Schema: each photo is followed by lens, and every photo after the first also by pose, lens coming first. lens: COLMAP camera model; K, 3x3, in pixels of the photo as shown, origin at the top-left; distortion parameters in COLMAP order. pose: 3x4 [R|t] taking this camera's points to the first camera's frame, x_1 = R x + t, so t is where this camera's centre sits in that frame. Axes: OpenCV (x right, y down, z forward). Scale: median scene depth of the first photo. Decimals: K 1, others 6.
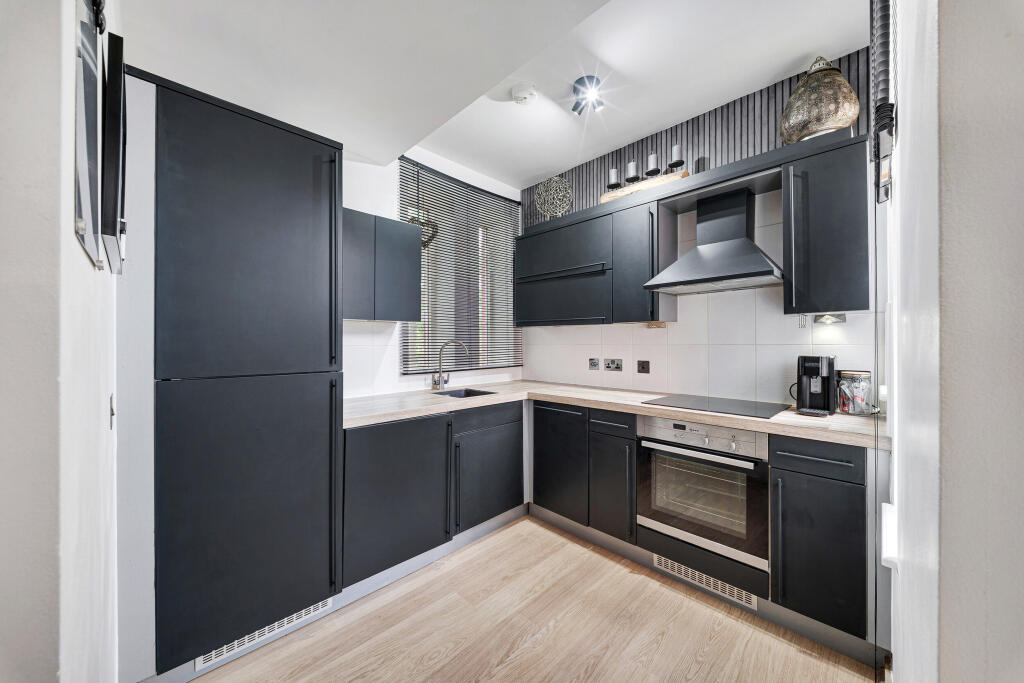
lens RADIAL K [[367.3, 0, 521.3], [0, 367.3, 339.8], [0, 0, 1]] dist [-0.000420, -0.000201]
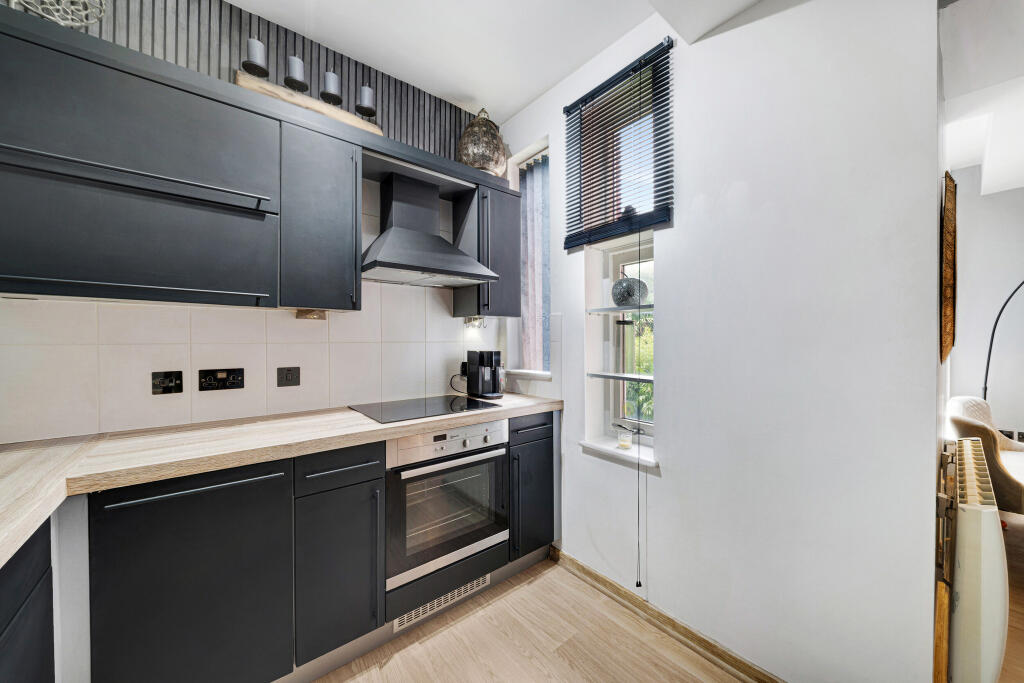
lens RADIAL K [[367.3, 0, 521.8], [0, 367.3, 344.9], [0, 0, 1]] dist [-0.000420, -0.000201]
pose [[0.095198, -0.007119, 0.995433, -0.304679], [-0.005285, 0.999957, 0.007657, 0.009881], [-0.995444, -0.005990, 0.095156, 0.555707]]
